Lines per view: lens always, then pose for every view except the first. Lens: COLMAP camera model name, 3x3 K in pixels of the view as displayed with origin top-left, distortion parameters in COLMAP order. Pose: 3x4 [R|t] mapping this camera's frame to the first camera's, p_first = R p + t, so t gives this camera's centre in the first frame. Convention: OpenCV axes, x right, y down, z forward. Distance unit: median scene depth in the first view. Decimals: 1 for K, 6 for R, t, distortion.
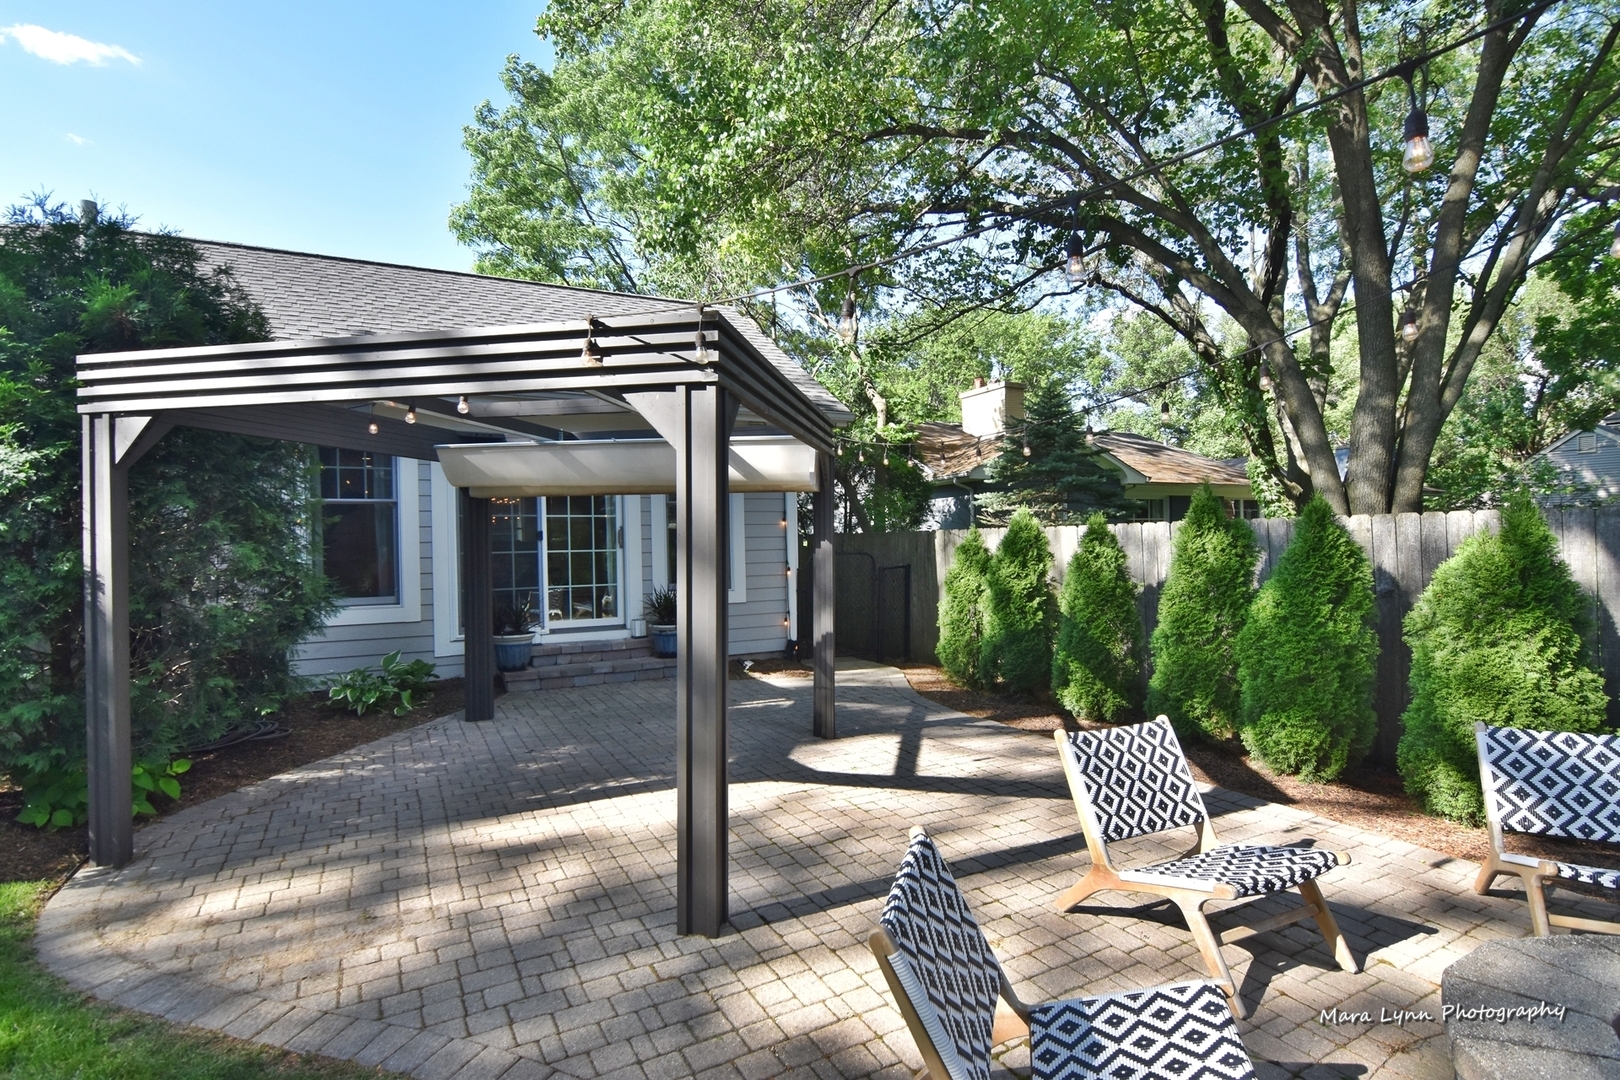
lens RADIAL K [[793.6, 0, 814.5], [0, 793.6, 545.9], [0, 0, 1]] dist [-0.000897, -0.001339]
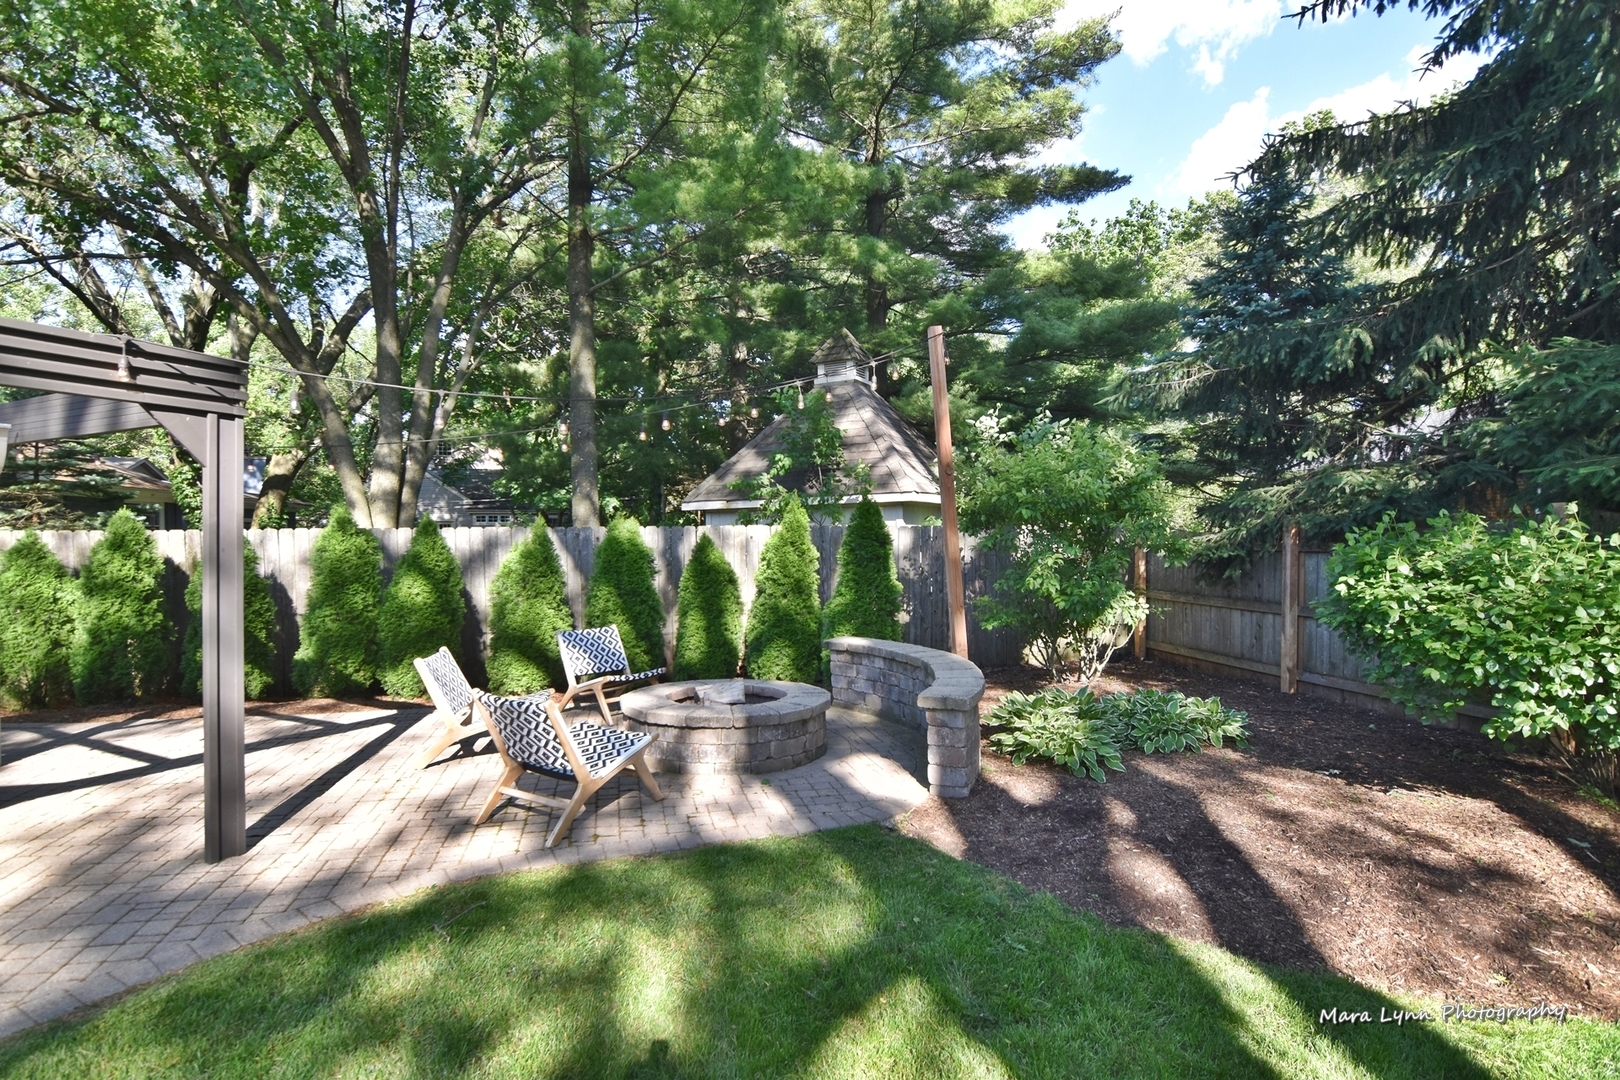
lens RADIAL K [[793.6, 0, 807.6], [0, 793.6, 541.6], [0, 0, 1]] dist [-0.000897, -0.001339]
pose [[0.267778, 0.007094, 0.963455, -1.093399], [0.006877, 0.999933, -0.009274, 0.013493], [-0.963456, 0.009109, 0.267711, -0.211548]]
